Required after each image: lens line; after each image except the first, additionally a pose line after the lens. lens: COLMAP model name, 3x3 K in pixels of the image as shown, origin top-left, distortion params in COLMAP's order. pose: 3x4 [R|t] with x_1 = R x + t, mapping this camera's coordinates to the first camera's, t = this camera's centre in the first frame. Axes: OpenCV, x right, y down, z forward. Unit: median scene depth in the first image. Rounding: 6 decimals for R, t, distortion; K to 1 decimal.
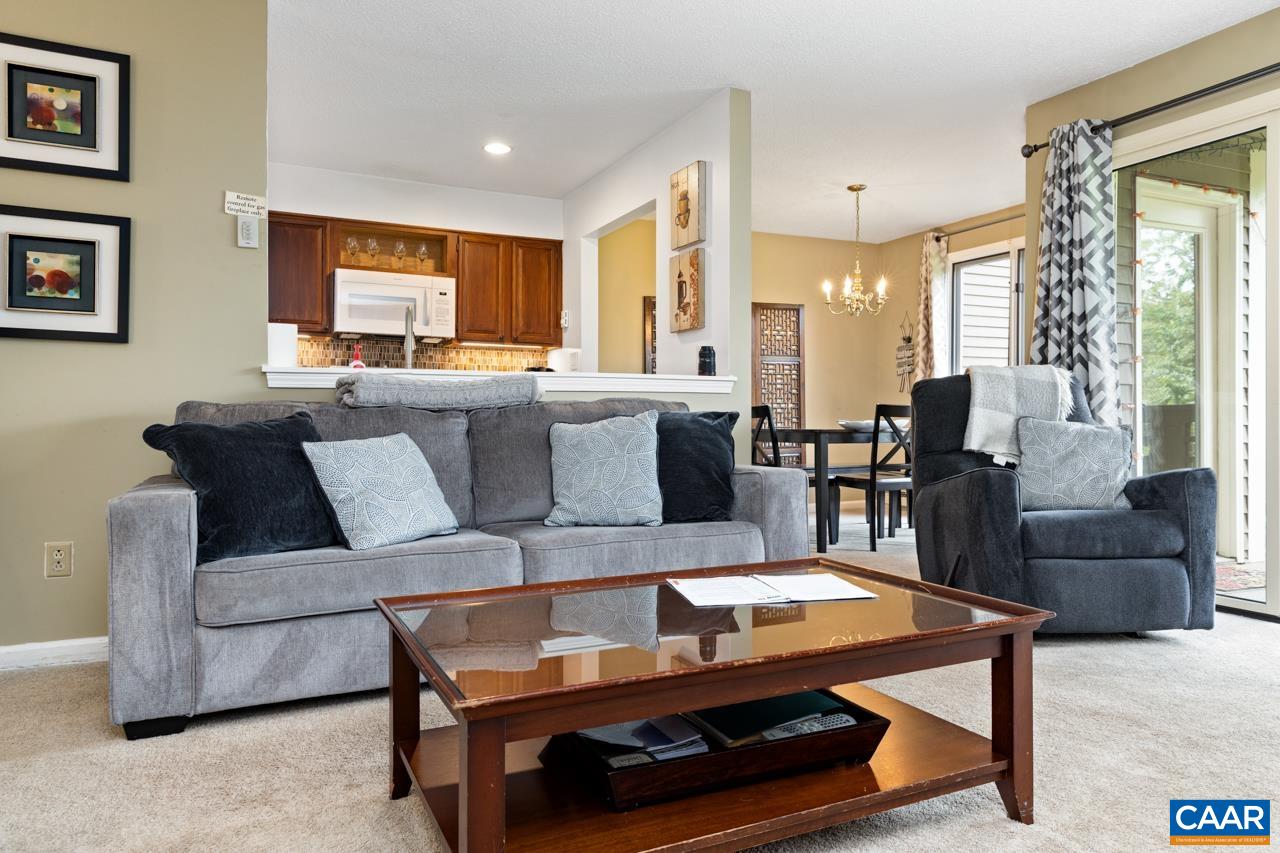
lens RADIAL K [[867.9, 0, 646.3], [0, 867.9, 425.9], [0, 0, 1]] dist [-0.000534, 0.003859]
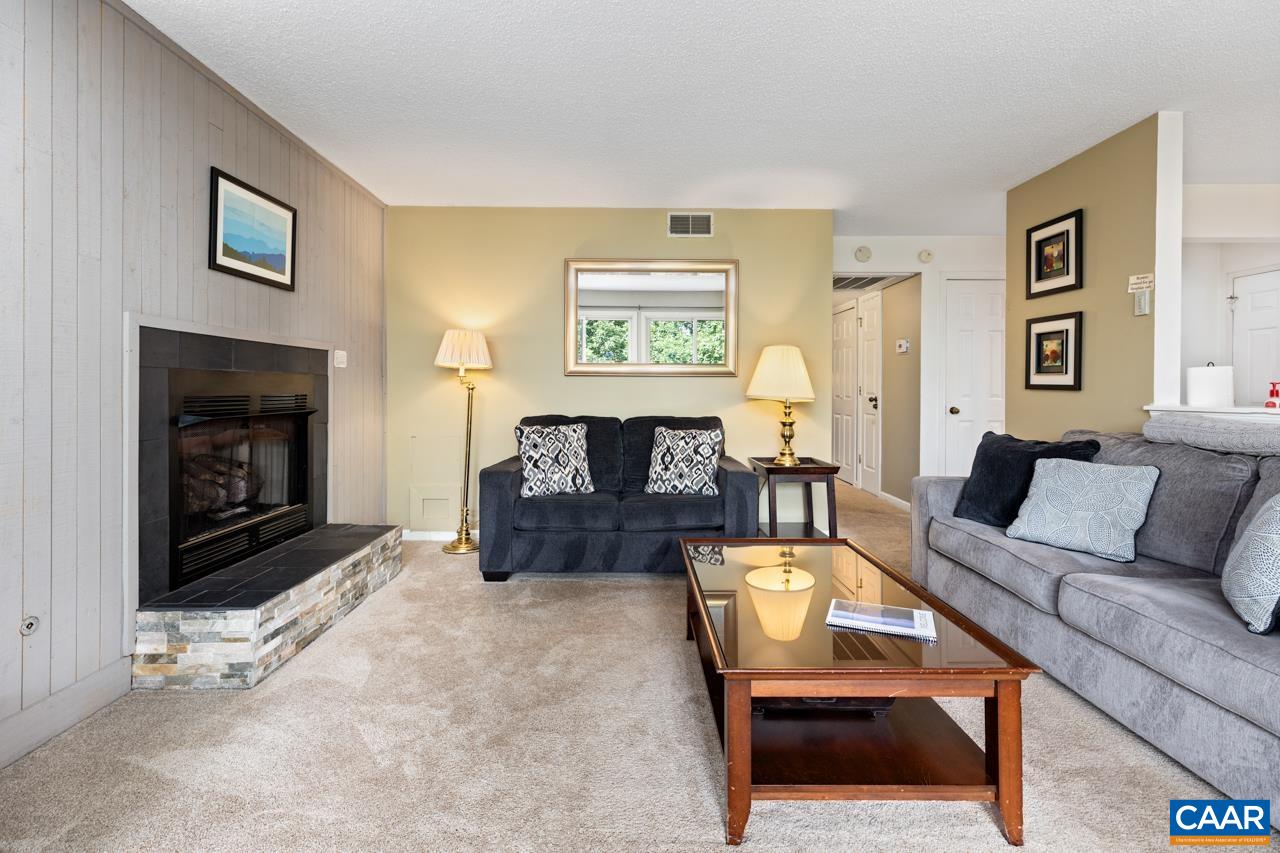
lens RADIAL K [[581.8, 0, 643.0], [0, 581.8, 389.4], [0, 0, 1]] dist [0.006854, -0.000683]
pose [[-0.435627, 0.001587, -0.900126, 0.523380], [-0.006532, 0.999967, 0.004924, -0.072516], [0.900104, 0.008025, -0.435602, 0.554434]]
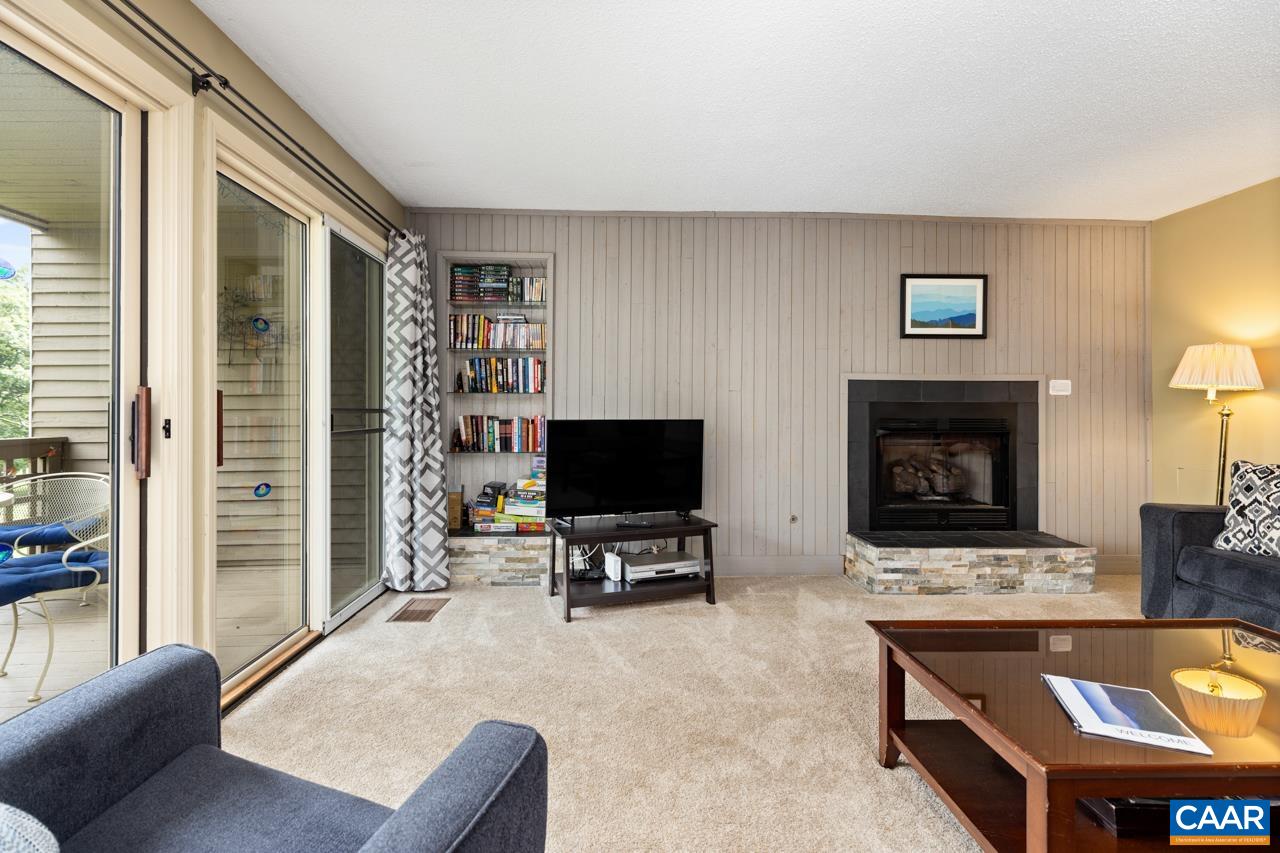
lens RADIAL K [[581.8, 0, 635.2], [0, 581.8, 405.7], [0, 0, 1]] dist [0.006854, -0.000683]
pose [[-0.912185, 0.003656, 0.409763, 0.186220], [0.001632, 0.999985, -0.005290, -0.076202], [-0.409776, -0.004157, -0.912177, 0.933684]]
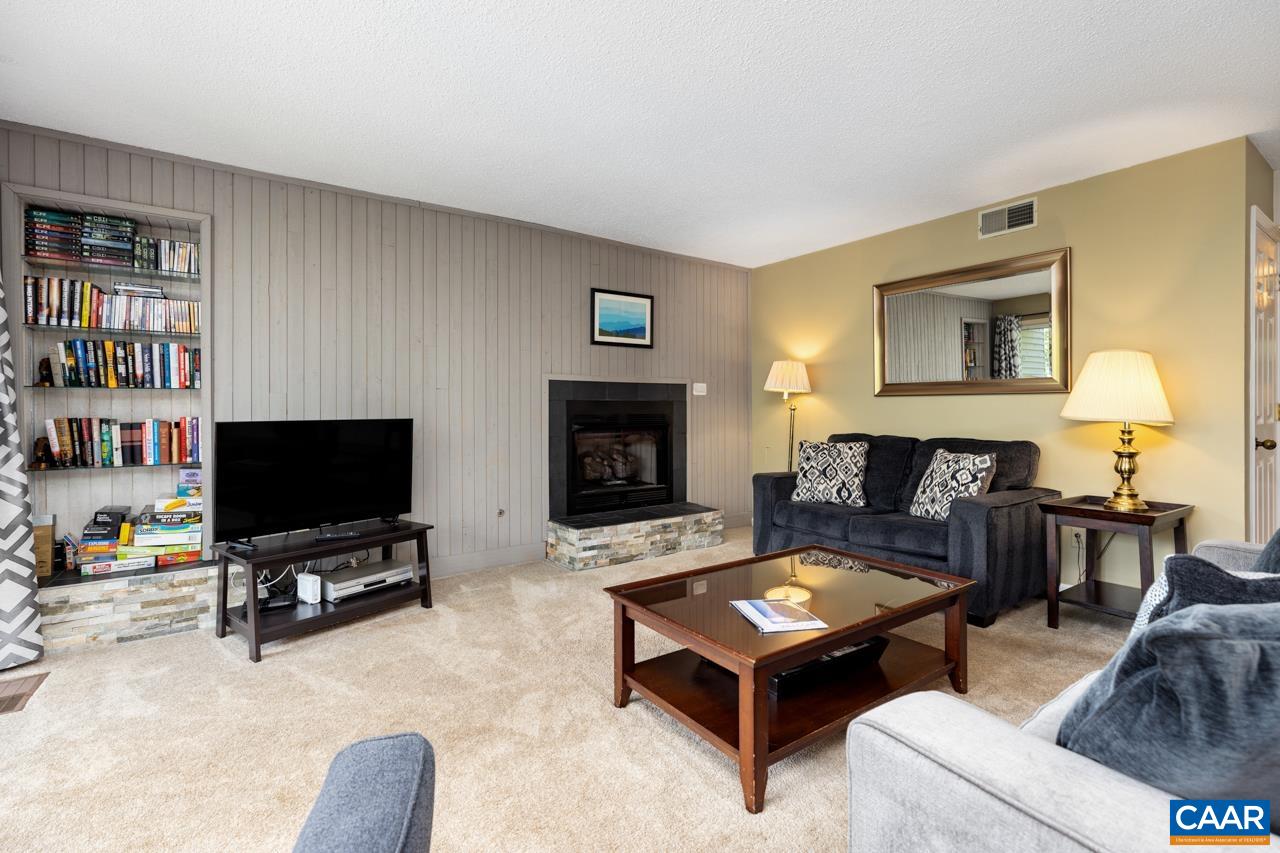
lens RADIAL K [[581.8, 0, 643.5], [0, 581.8, 409.3], [0, 0, 1]] dist [0.006854, -0.000683]
pose [[-0.987468, 0.007284, -0.157649, 0.254698], [0.006232, 0.999955, 0.007163, -0.077194], [0.157694, 0.006091, -0.987469, 0.972005]]
